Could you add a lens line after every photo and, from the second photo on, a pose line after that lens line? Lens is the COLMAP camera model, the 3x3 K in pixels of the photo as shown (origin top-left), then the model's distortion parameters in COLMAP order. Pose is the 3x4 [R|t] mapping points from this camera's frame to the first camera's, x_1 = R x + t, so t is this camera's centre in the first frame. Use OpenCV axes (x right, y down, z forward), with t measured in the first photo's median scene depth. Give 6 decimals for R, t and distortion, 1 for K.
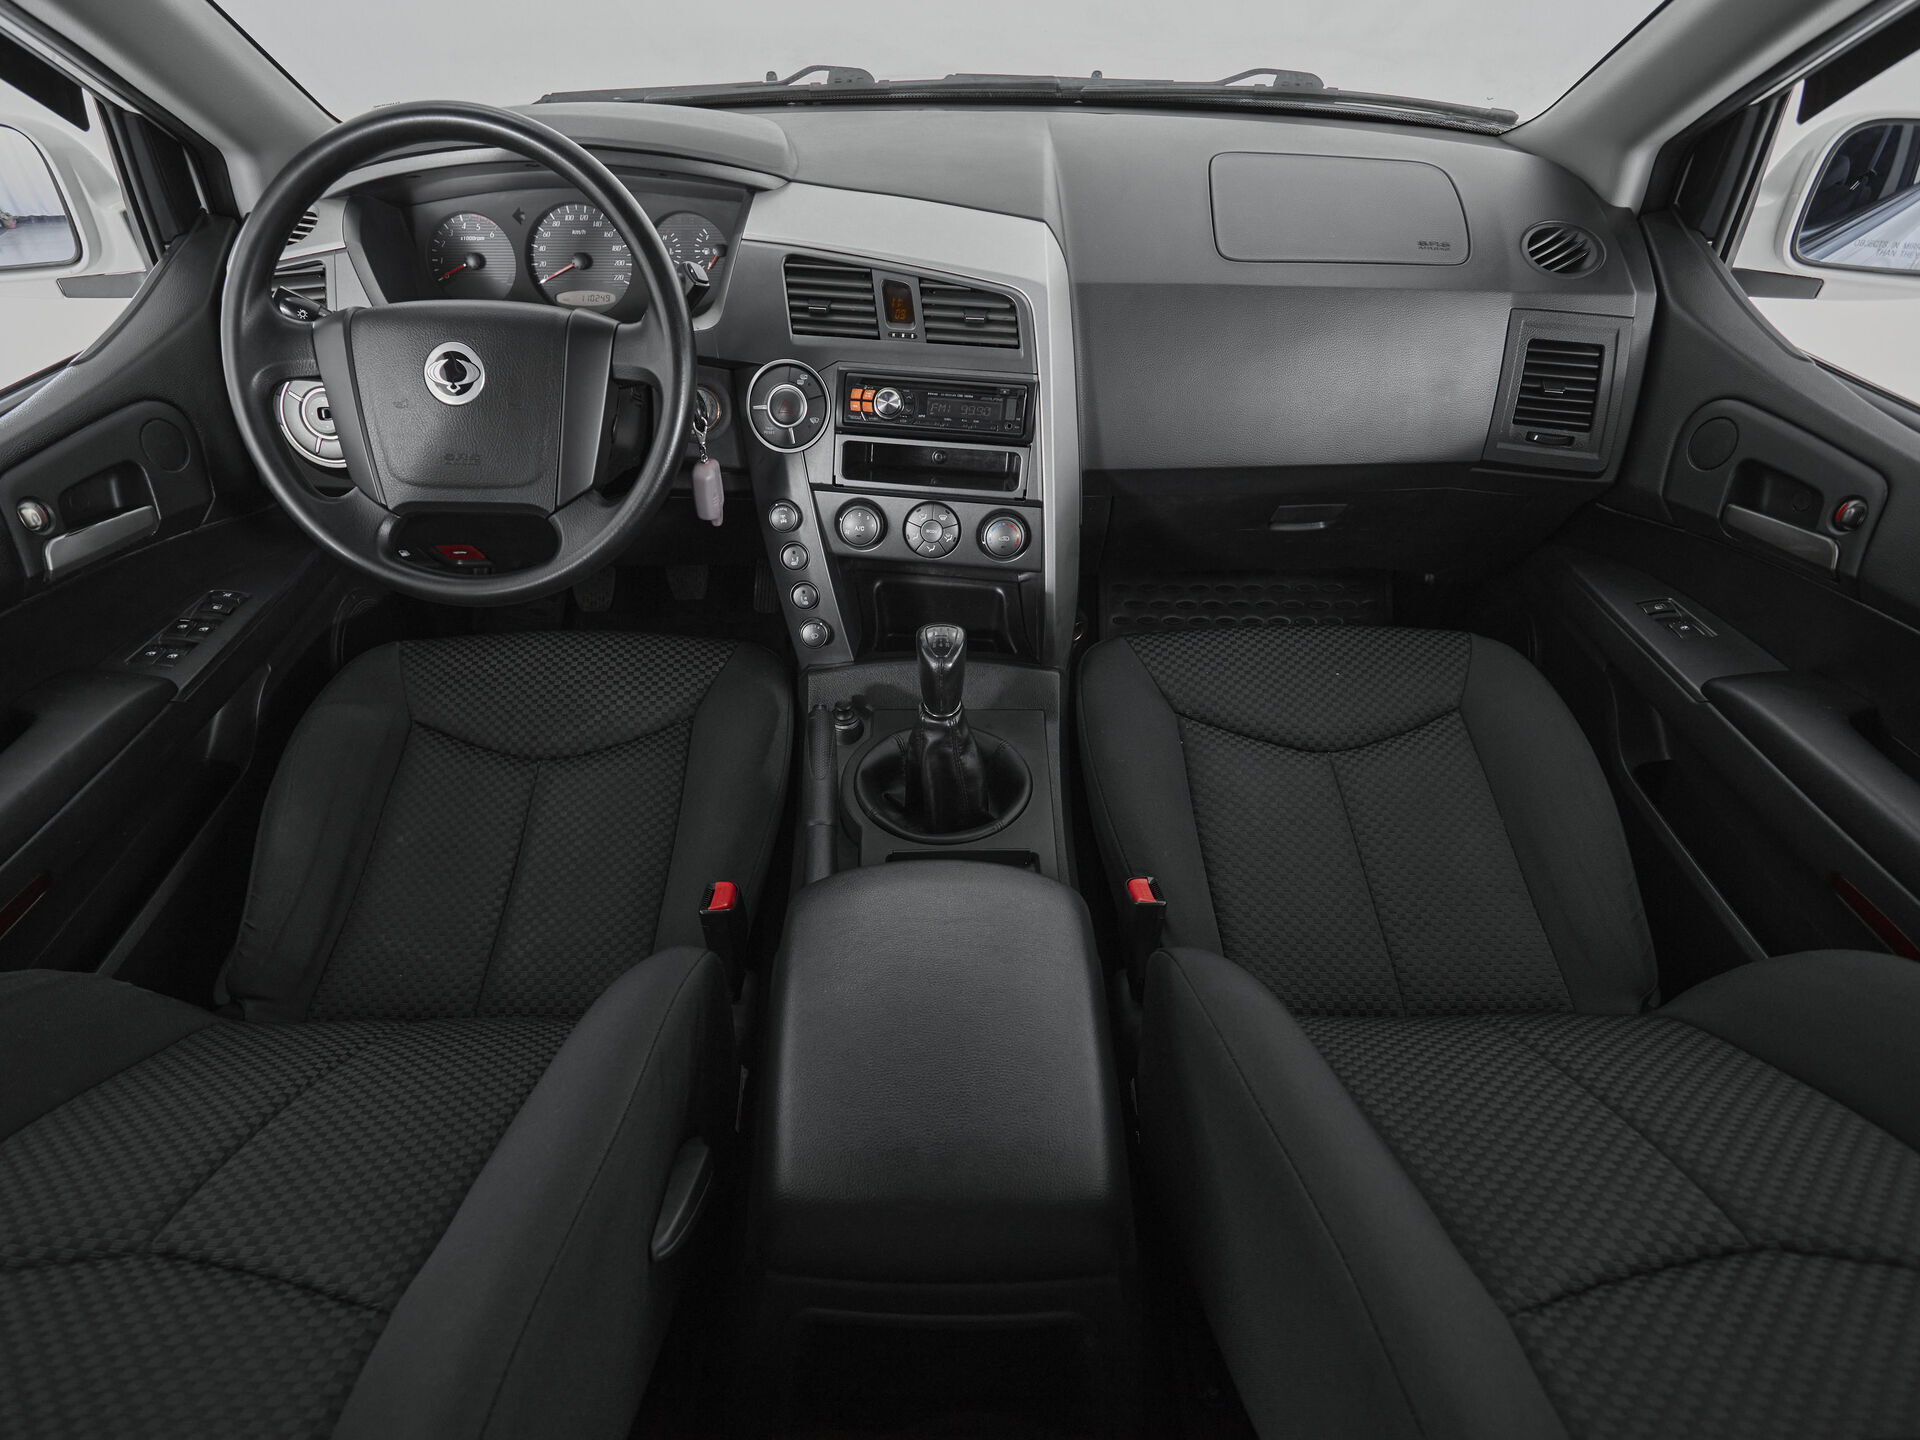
lens RADIAL K [[1069.5, 0, 911.1], [0, 1069.5, 757.6], [0, 0, 1]] dist [-0.003776, -0.000588]
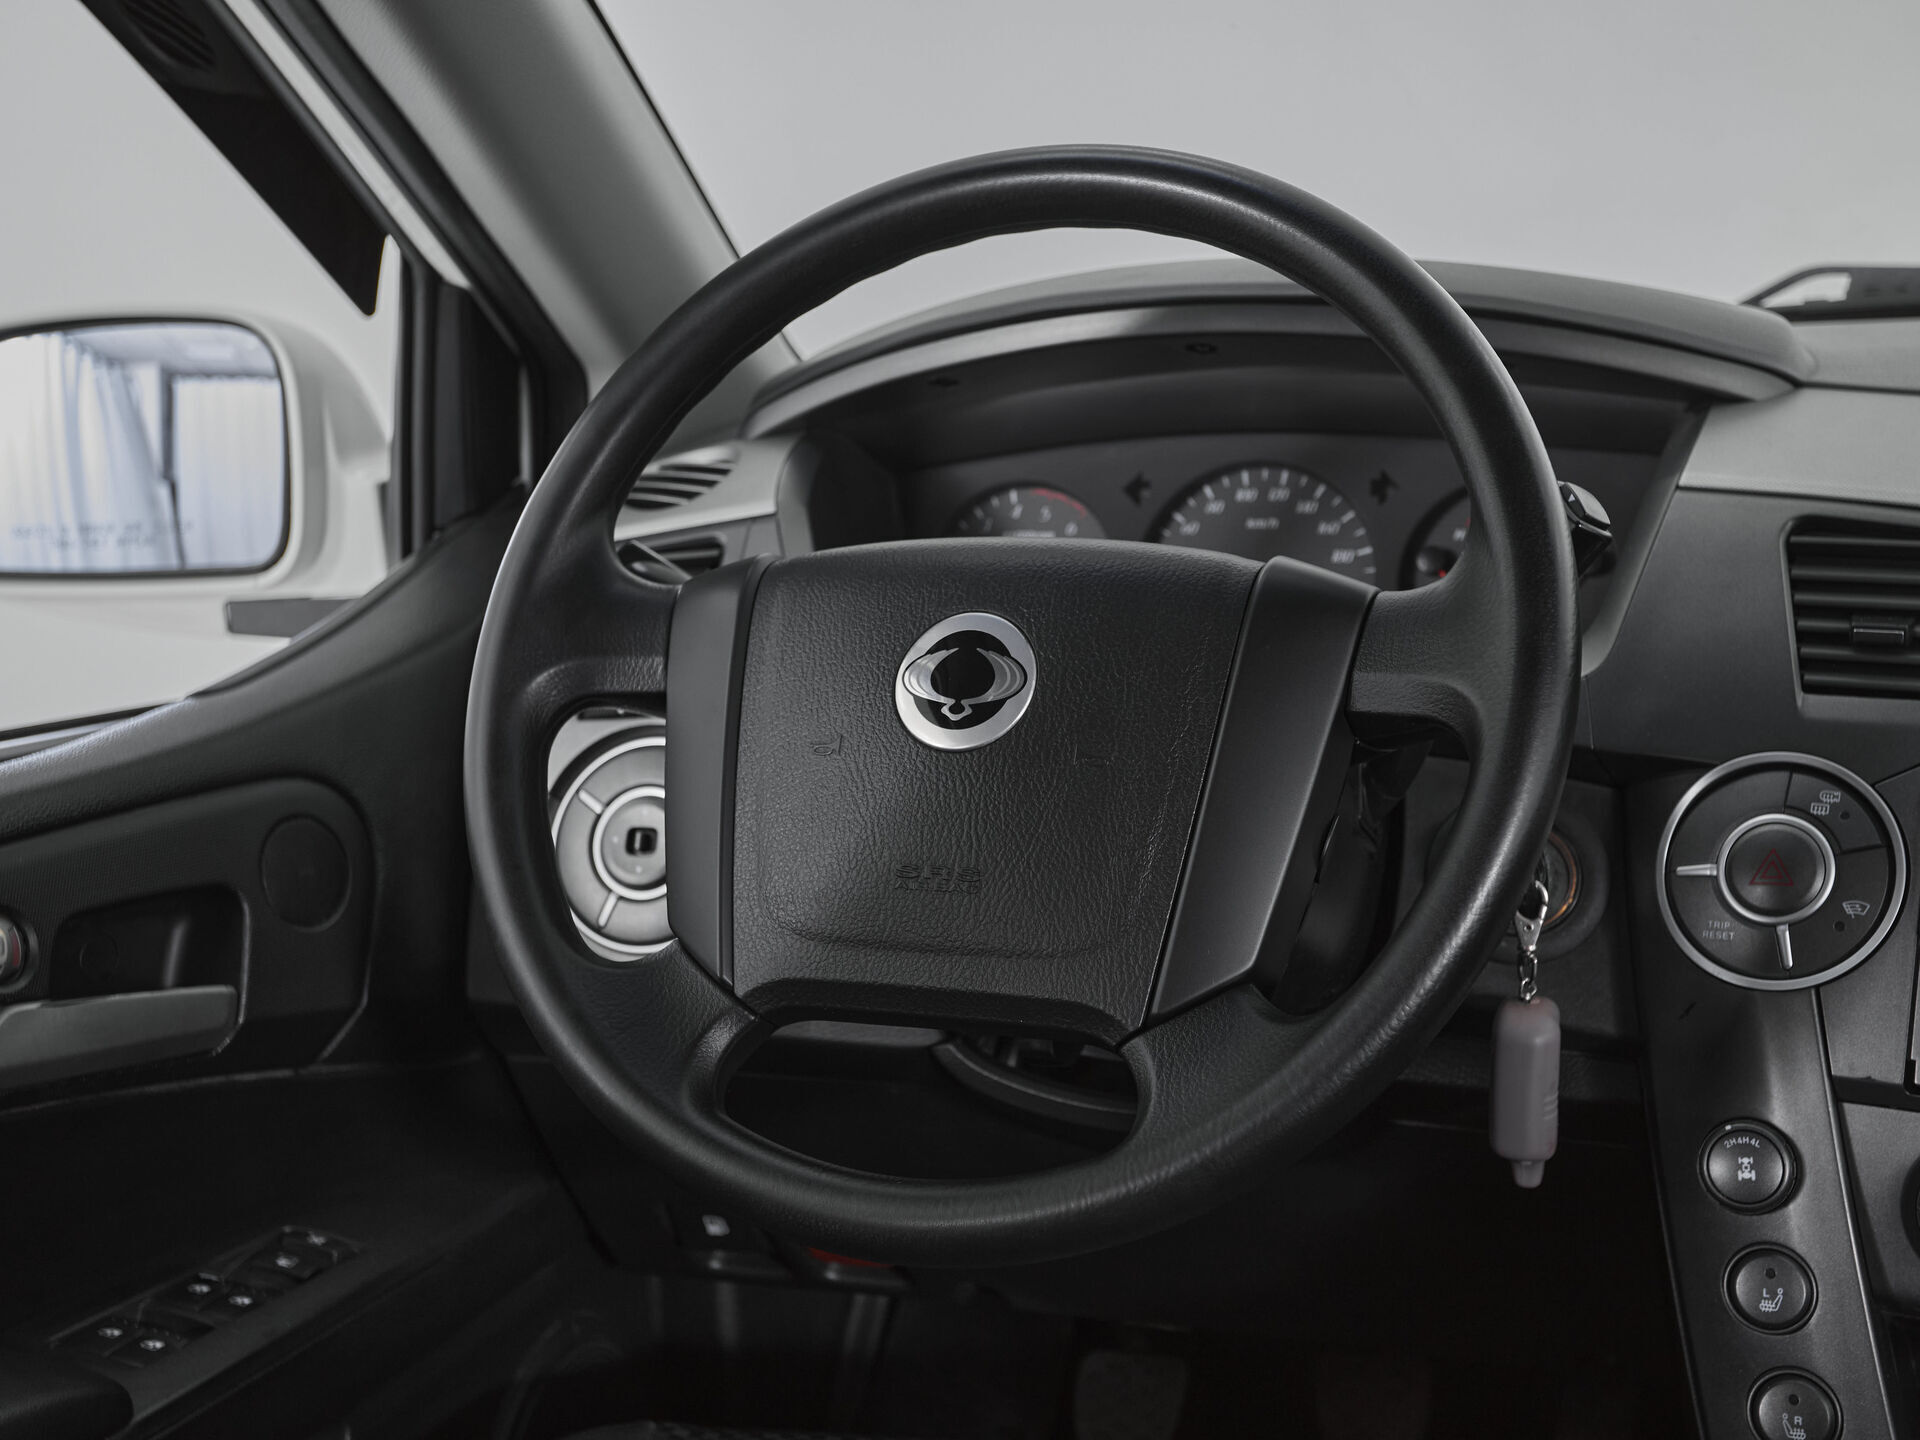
lens RADIAL K [[2412.8, 0, 936.0], [0, 2412.8, 702.7], [0, 0, 1]] dist [0.029080, 0.000000]
pose [[0.937206, 0.025718, -0.347828, -0.096685], [-0.197915, 0.860379, -0.469657, 0.067695], [0.287185, 0.509005, 0.811442, 0.209470]]
